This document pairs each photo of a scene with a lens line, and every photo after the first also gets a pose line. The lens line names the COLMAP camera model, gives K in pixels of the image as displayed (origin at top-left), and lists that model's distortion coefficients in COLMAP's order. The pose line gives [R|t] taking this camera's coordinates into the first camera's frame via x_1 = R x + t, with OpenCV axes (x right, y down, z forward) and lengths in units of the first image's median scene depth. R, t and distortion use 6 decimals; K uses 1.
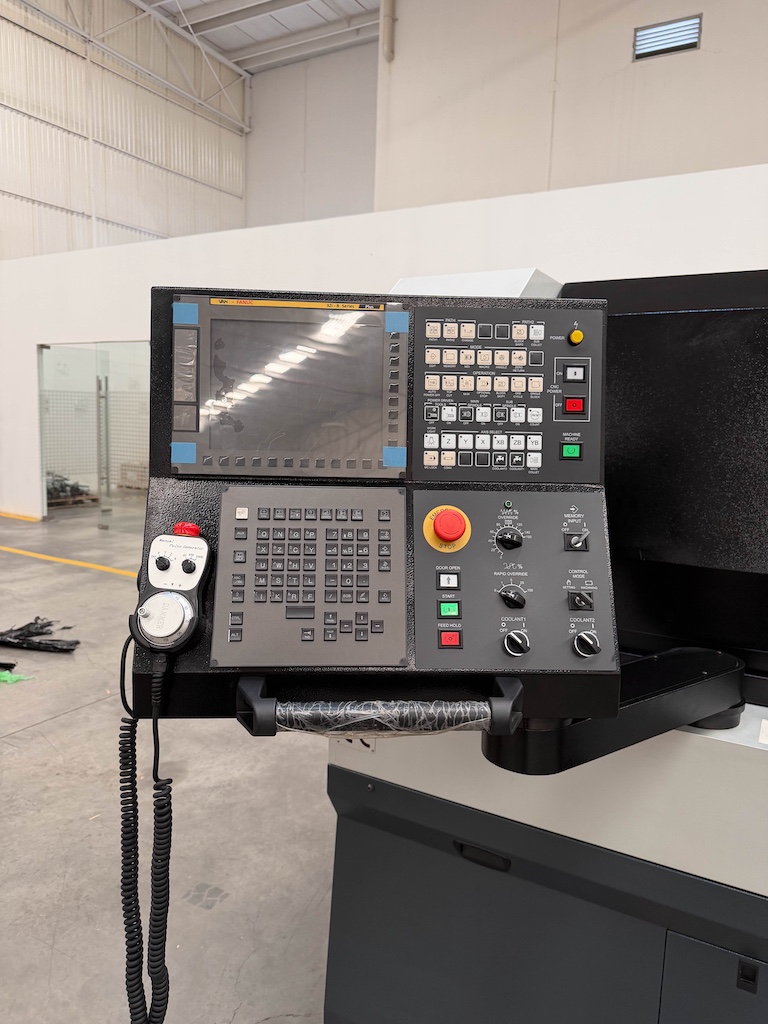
lens RADIAL K [[745.6, 0, 384.0], [0, 745.6, 512.0], [0, 0, 1]] dist [0.002707, 0.001563]
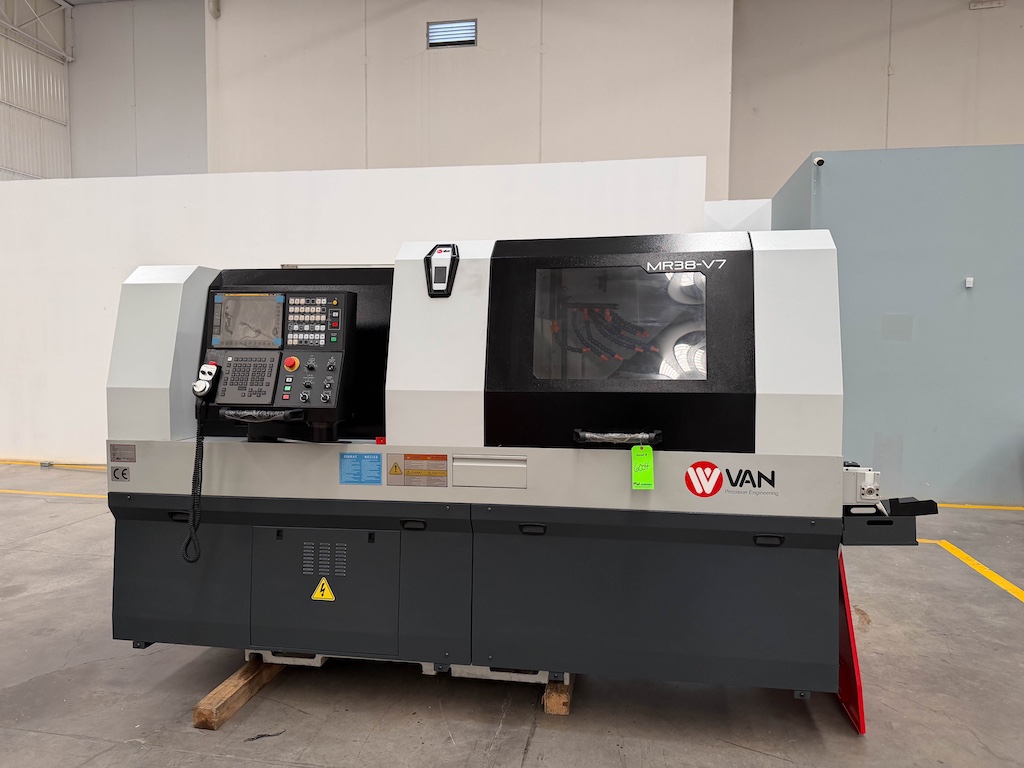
lens RADIAL K [[712.5, 0, 512.0], [0, 712.5, 384.0], [0, 0, 1]] dist [0.008035, 0.000926]
pose [[0.936150, -0.046269, 0.348543, 0.027135], [0.067429, 0.996529, -0.048817, 0.018124], [-0.345075, 0.069202, 0.936021, -0.116969]]
